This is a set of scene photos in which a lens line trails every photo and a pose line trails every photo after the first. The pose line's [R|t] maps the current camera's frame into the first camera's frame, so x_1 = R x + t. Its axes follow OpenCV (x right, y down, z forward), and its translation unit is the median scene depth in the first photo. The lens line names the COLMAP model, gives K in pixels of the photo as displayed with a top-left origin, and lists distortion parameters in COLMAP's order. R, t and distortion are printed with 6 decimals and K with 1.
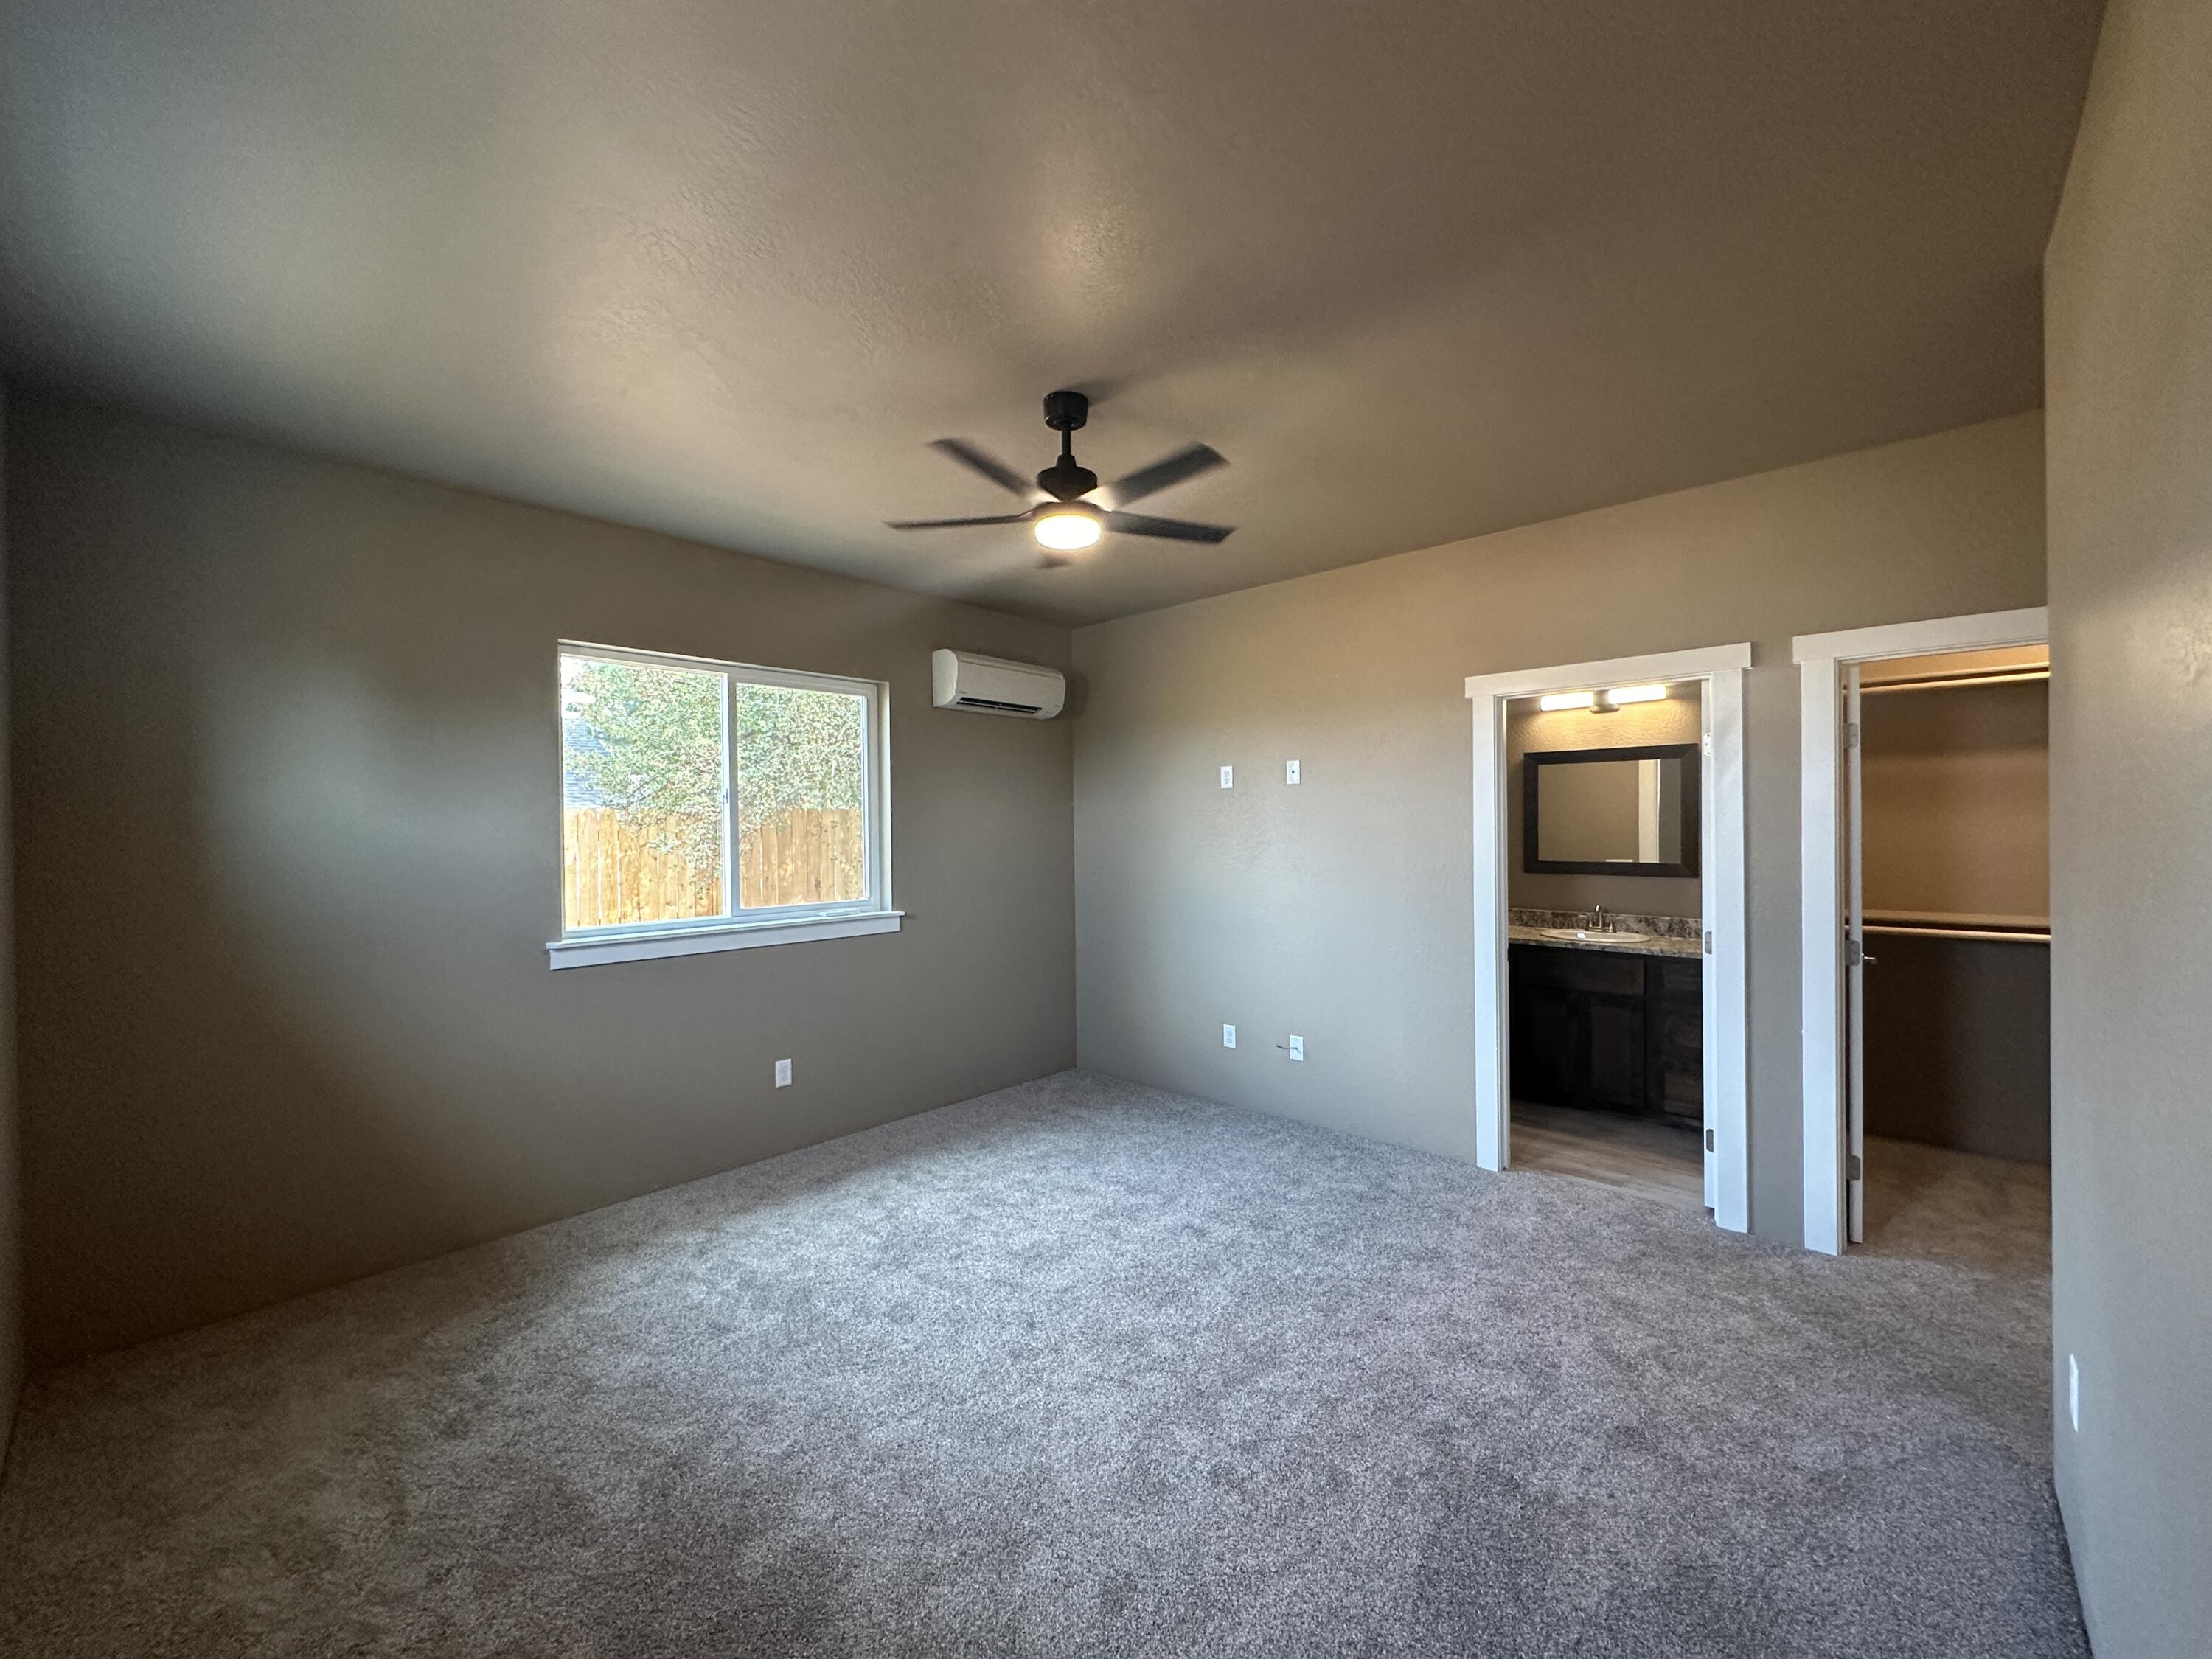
lens RADIAL K [[882.4, 0, 1111.6], [0, 882.4, 828.4], [0, 0, 1]] dist [-0.000030, 0.000010]
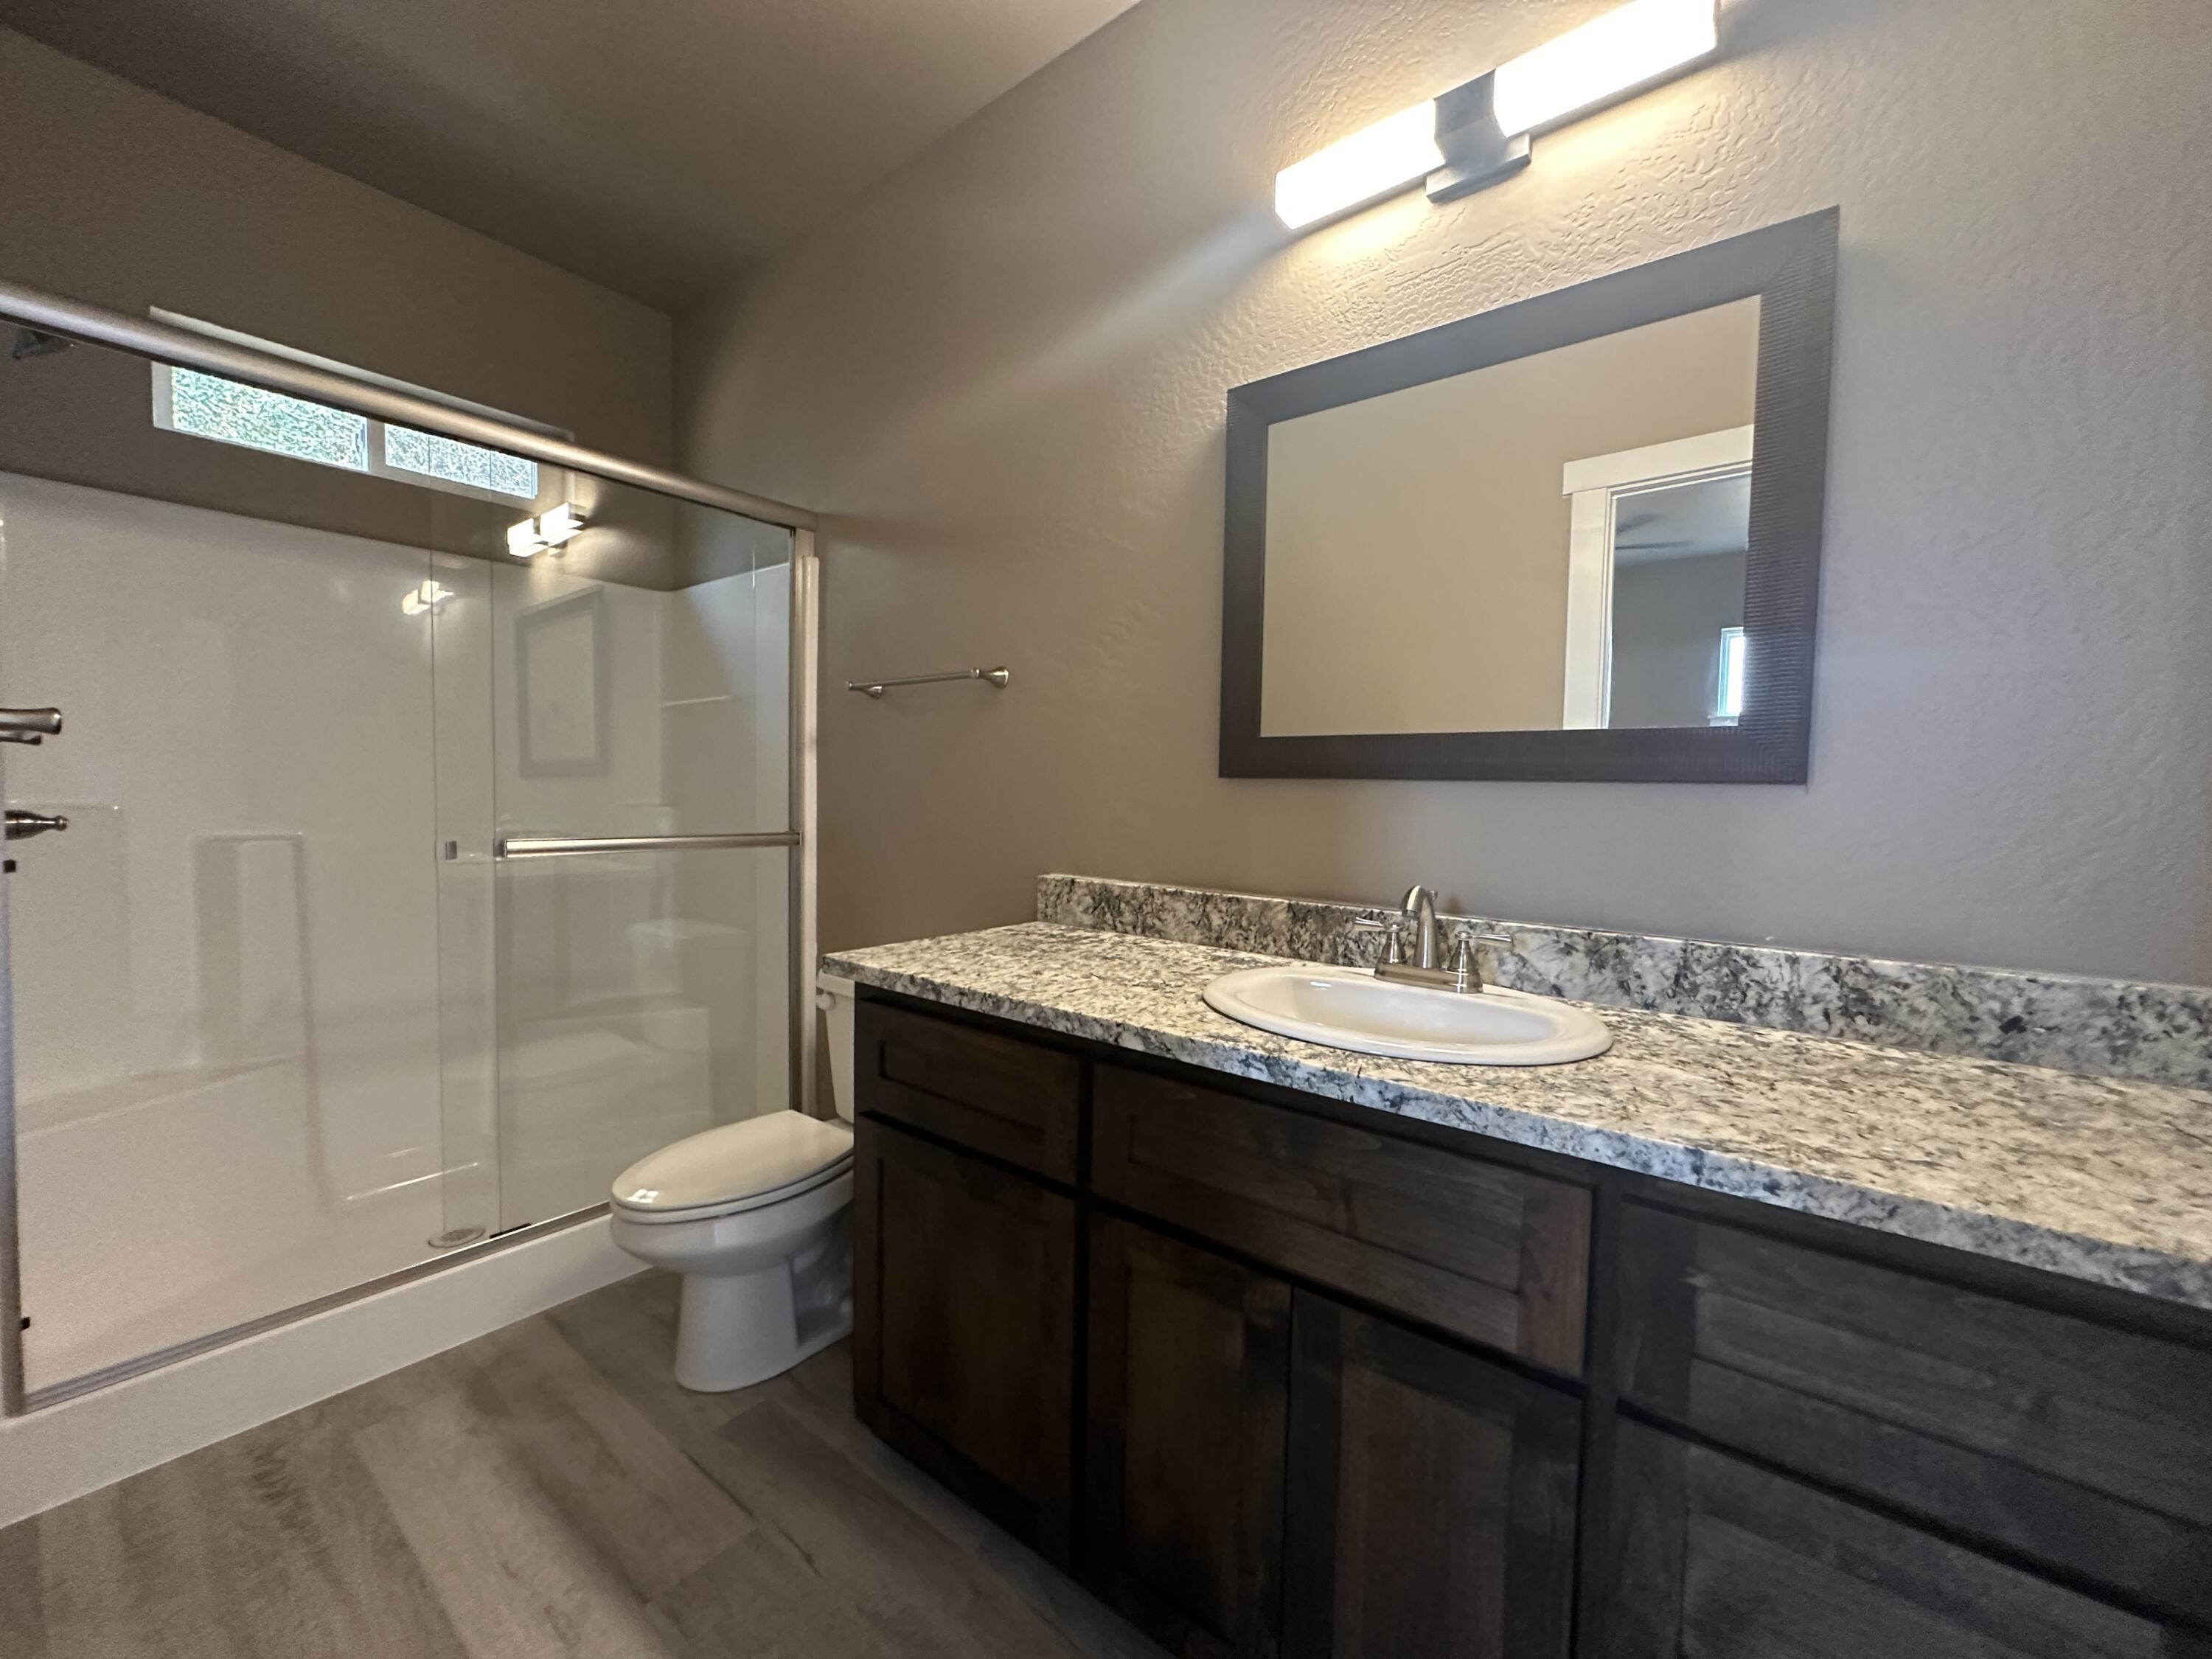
lens RADIAL K [[882.4, 0, 1099.5], [0, 882.4, 833.3], [0, 0, 1]] dist [-0.000030, 0.000010]
pose [[0.997352, 0.017803, 0.070516, 0.440339], [-0.021297, 0.998566, 0.049111, 0.060432], [-0.069541, -0.050483, 0.996301, 0.749867]]
